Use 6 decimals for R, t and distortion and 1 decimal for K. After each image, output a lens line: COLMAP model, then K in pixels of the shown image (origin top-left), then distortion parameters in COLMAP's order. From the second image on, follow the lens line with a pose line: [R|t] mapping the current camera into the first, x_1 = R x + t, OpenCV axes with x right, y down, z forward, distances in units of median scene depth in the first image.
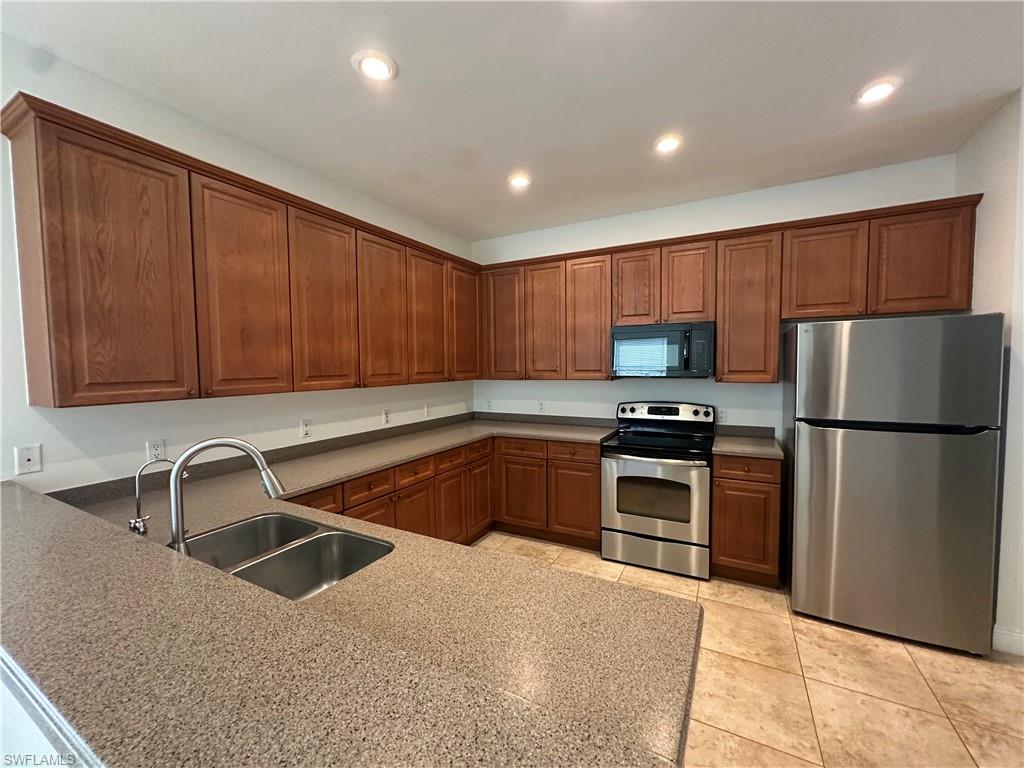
lens RADIAL K [[409.2, 0, 511.4], [0, 409.2, 384.4], [0, 0, 1]] dist [-0.002024, 0.000096]
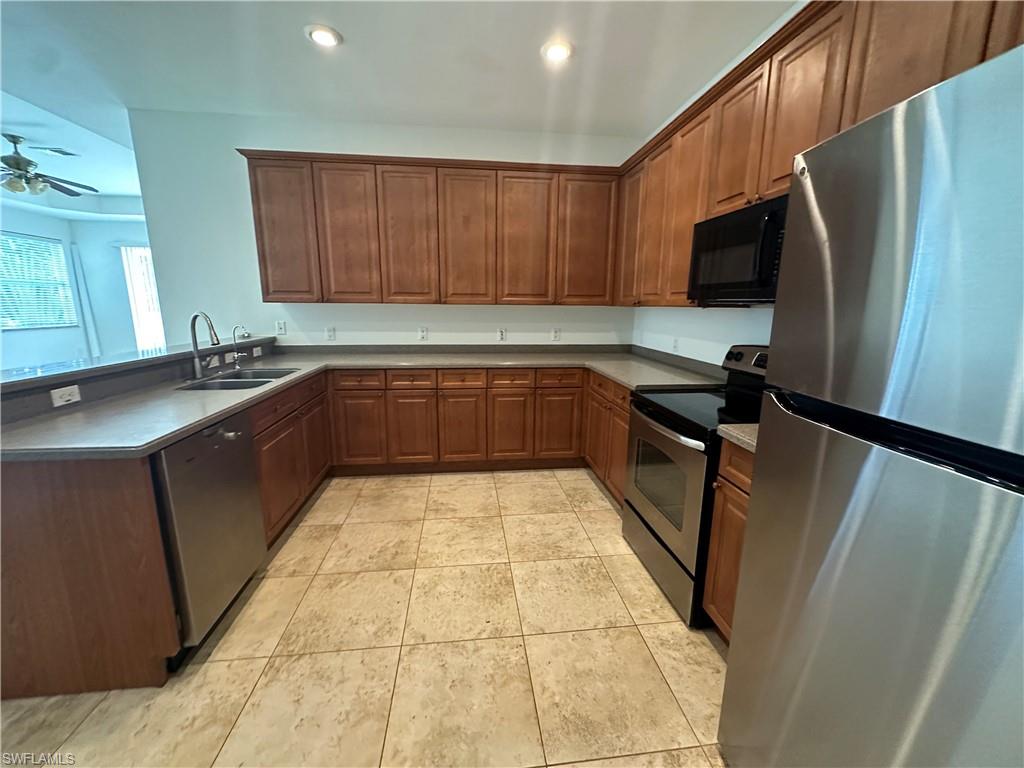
lens RADIAL K [[409.2, 0, 512.0], [0, 409.2, 383.3], [0, 0, 1]] dist [-0.002024, 0.000096]
pose [[0.576973, 0.173879, -0.798040, 0.789789], [-0.056197, 0.983212, 0.173595, 0.017013], [0.814828, -0.055312, 0.577058, 0.451685]]
